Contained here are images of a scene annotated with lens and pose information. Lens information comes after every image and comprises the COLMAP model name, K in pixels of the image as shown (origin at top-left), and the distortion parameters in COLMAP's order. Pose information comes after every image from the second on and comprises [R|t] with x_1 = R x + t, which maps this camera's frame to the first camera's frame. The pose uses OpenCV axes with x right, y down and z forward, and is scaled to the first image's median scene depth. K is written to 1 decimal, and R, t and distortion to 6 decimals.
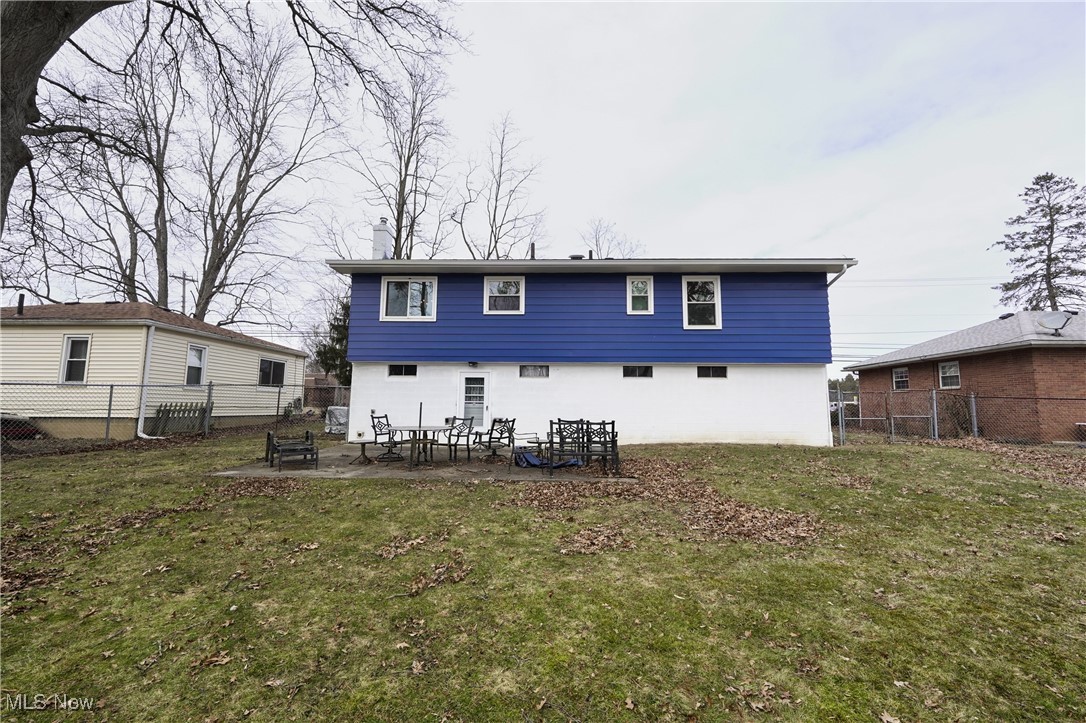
lens RADIAL K [[442.8, 0, 544.8], [0, 442.8, 360.2], [0, 0, 1]] dist [-0.008083, -0.001068]
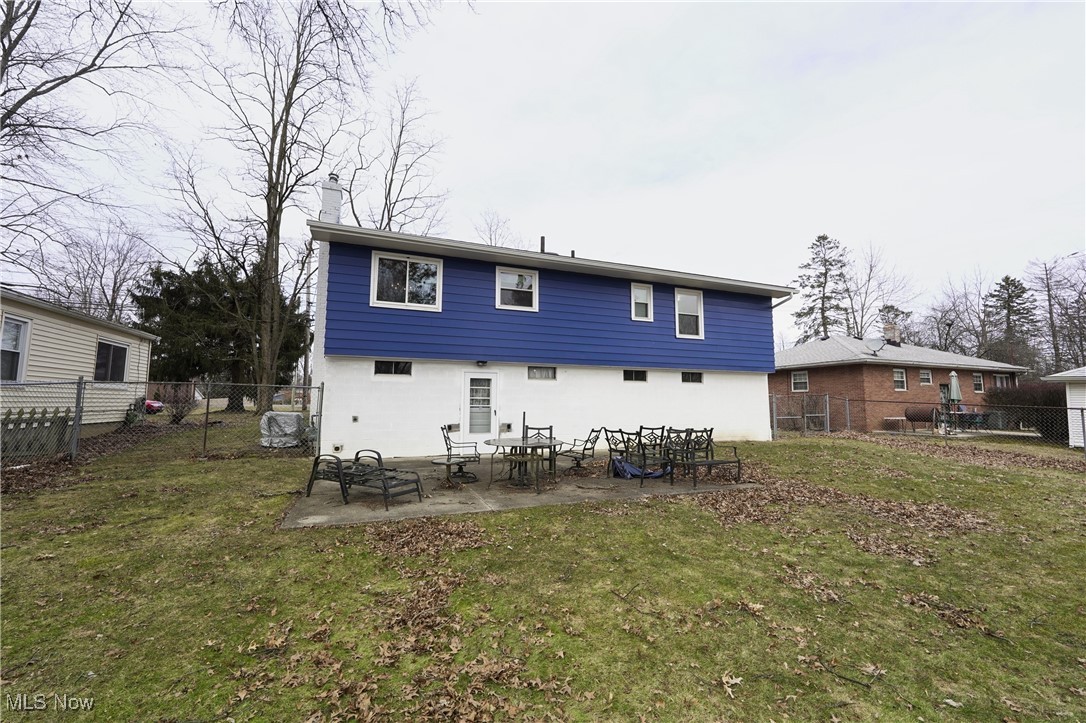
lens RADIAL K [[442.8, 0, 544.3], [0, 442.8, 361.2], [0, 0, 1]] dist [-0.008083, -0.001068]
pose [[0.916185, 0.033892, 0.399321, -0.396947], [-0.040277, 0.999160, 0.007607, -0.007074], [-0.398728, -0.023053, 0.916780, 0.134475]]
